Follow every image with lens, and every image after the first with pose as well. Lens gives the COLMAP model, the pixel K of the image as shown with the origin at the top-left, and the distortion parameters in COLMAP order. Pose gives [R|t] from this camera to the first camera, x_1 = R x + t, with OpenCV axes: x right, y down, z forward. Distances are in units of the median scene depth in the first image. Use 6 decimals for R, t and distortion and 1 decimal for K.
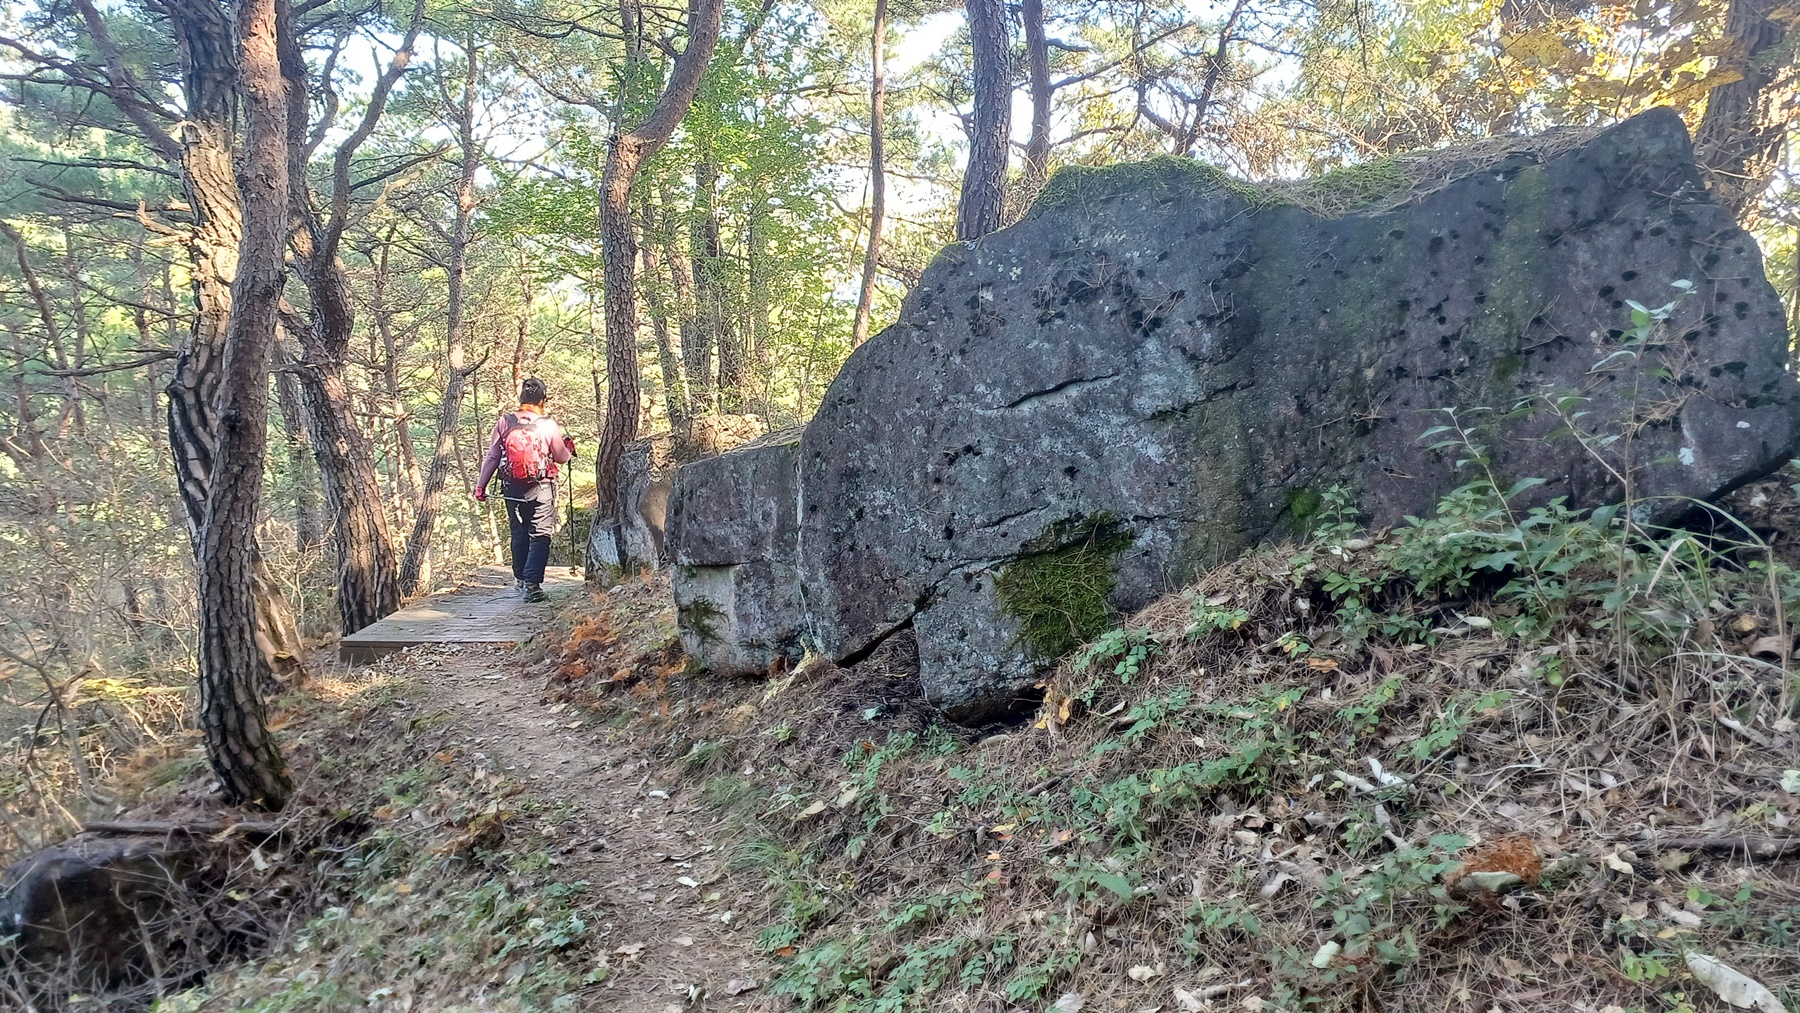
lens RADIAL K [[1180.0, 0, 903.2], [0, 1180.0, 508.8], [0, 0, 1]] dist [0.004980, 0.000324]
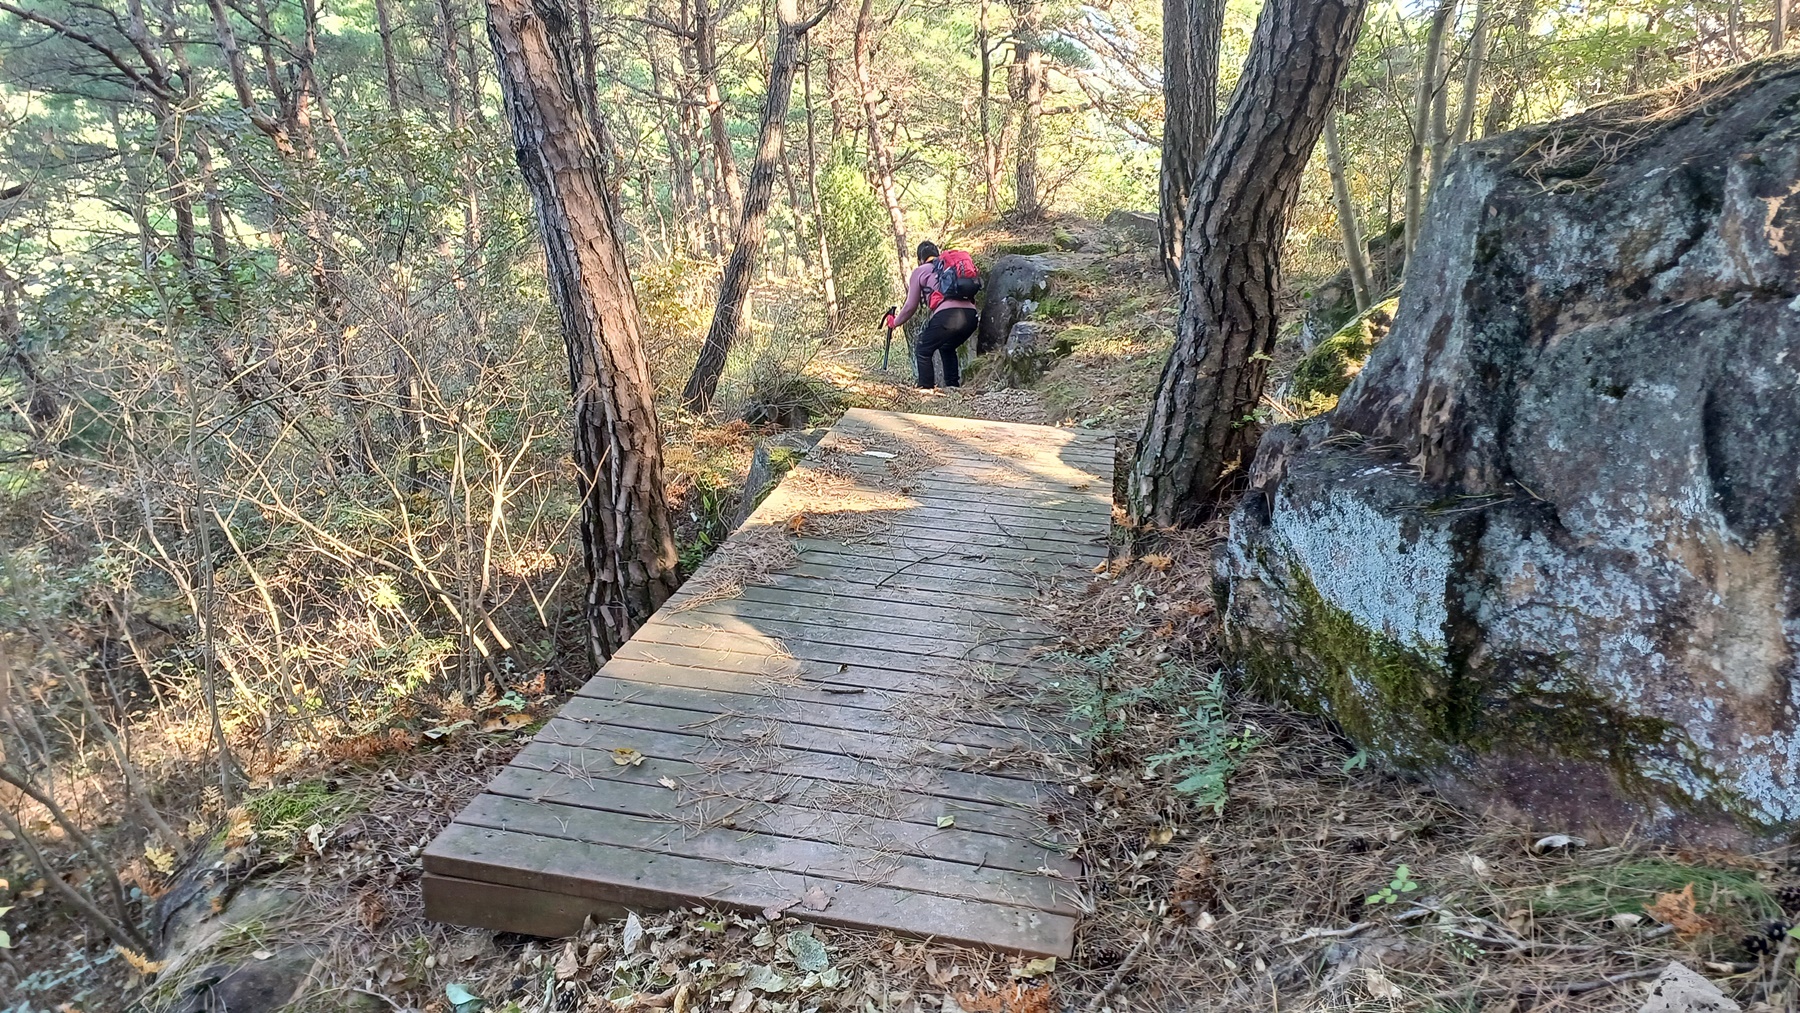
lens RADIAL K [[1180.0, 0, 895.0], [0, 1180.0, 507.2], [0, 0, 1]] dist [0.004980, 0.000324]
pose [[0.964413, 0.097653, -0.245707, -0.090908], [-0.037039, 0.970030, 0.240147, -0.012042], [0.261794, -0.222500, 0.939126, 0.231307]]
